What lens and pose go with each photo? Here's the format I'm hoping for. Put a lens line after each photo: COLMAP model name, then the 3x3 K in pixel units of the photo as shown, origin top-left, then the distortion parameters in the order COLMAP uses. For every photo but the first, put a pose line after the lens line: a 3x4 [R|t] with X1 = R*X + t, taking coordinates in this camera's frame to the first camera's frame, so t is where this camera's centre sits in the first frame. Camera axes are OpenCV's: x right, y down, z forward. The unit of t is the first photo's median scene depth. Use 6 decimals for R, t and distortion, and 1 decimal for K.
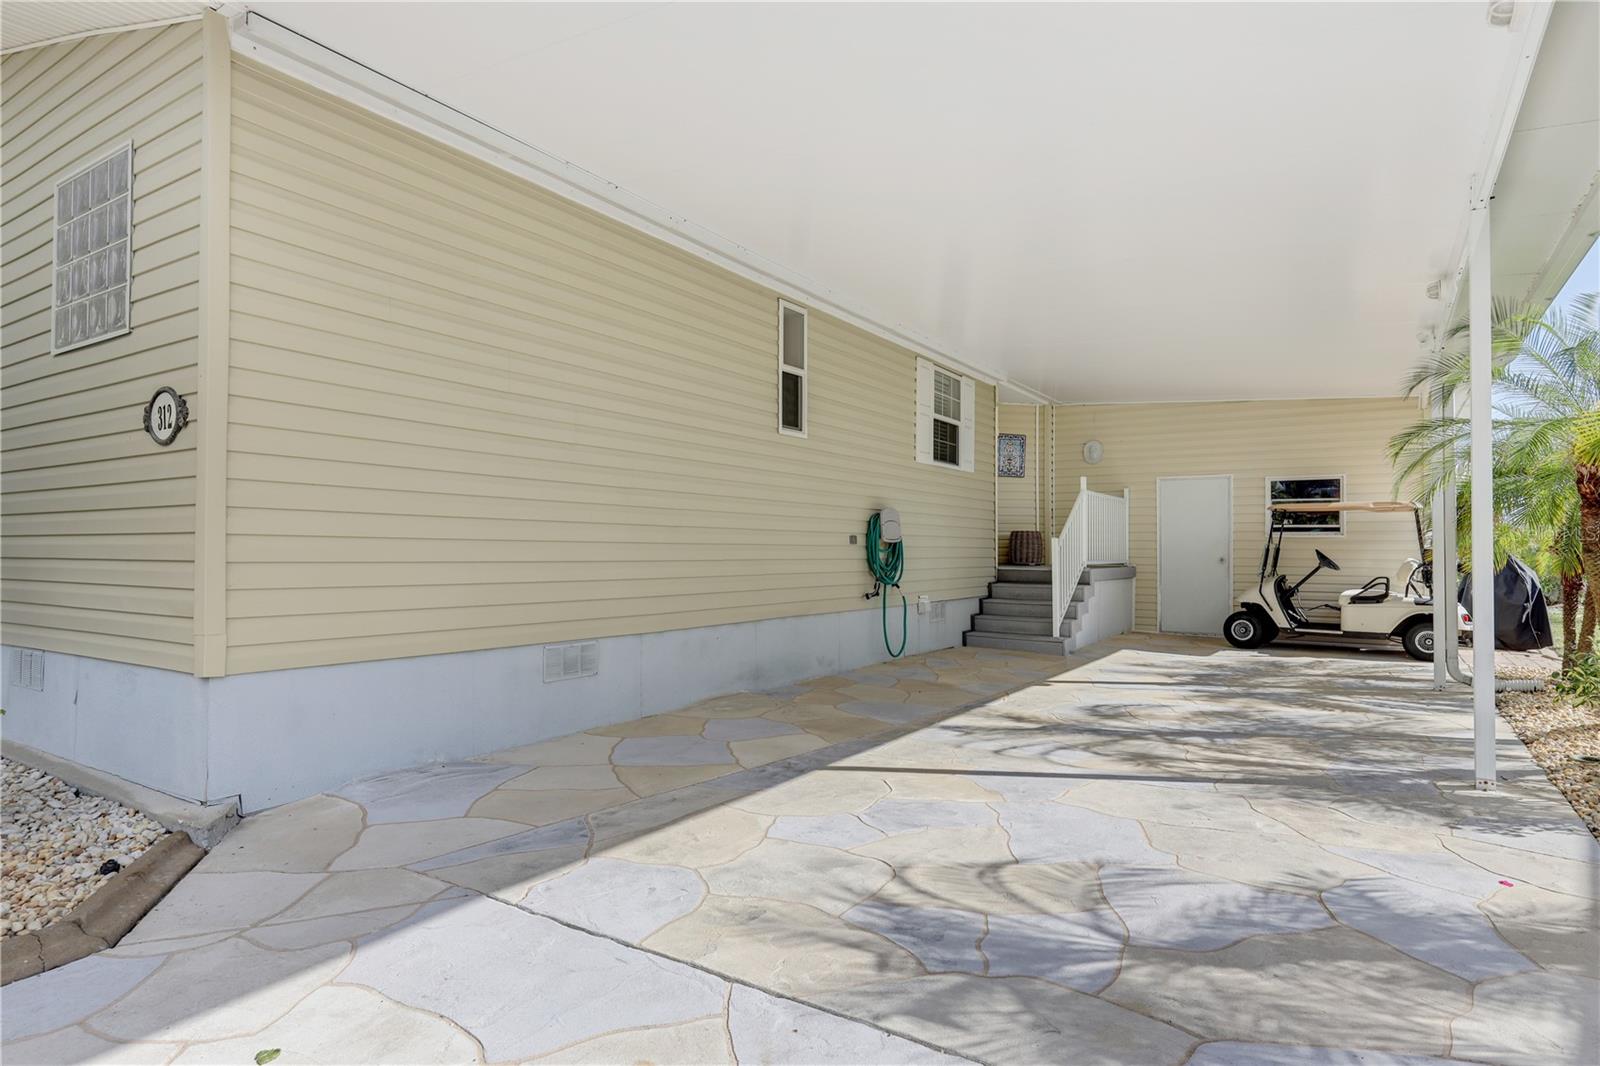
lens RADIAL K [[870.7, 0, 795.7], [0, 870.7, 531.9], [0, 0, 1]] dist [0.005834, -0.000063]
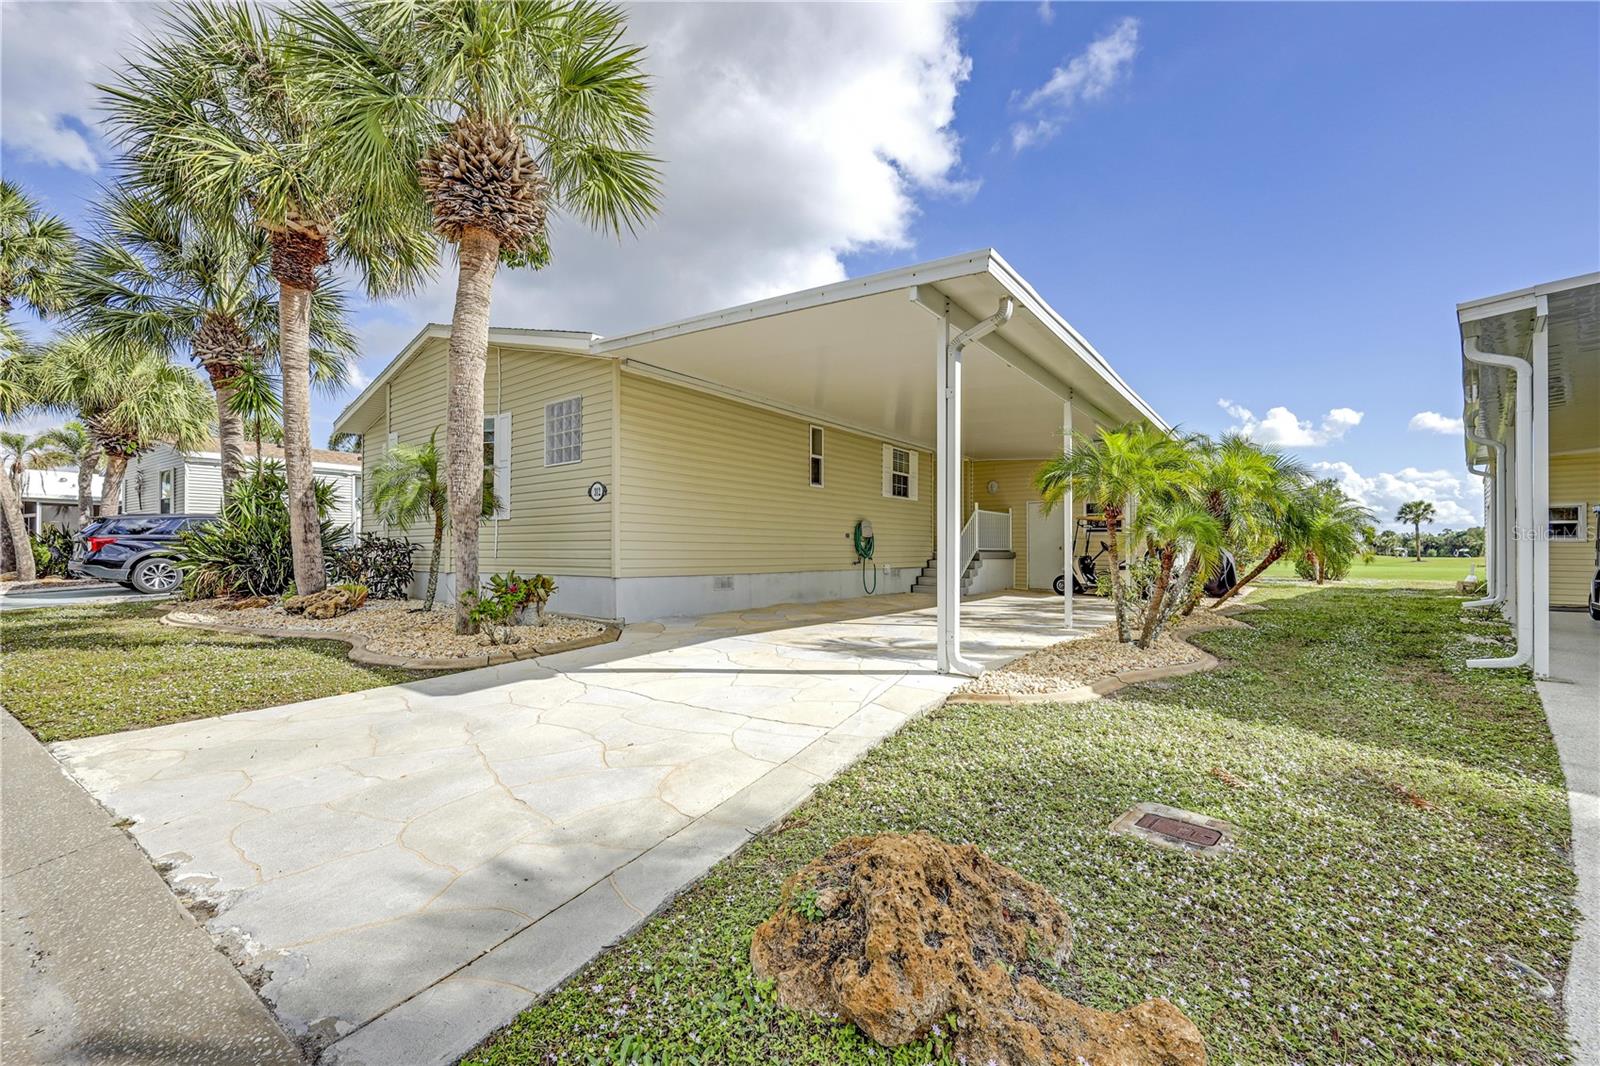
lens RADIAL K [[666.3, 0, 810.3], [0, 666.3, 542.4], [0, 0, 1]] dist [0.001494, -0.000259]
pose [[0.998964, 0.000579, -0.045503, 0.049086], [-0.000073, 0.999938, 0.011105, 0.007173], [0.045507, -0.011090, 0.998902, -0.563368]]
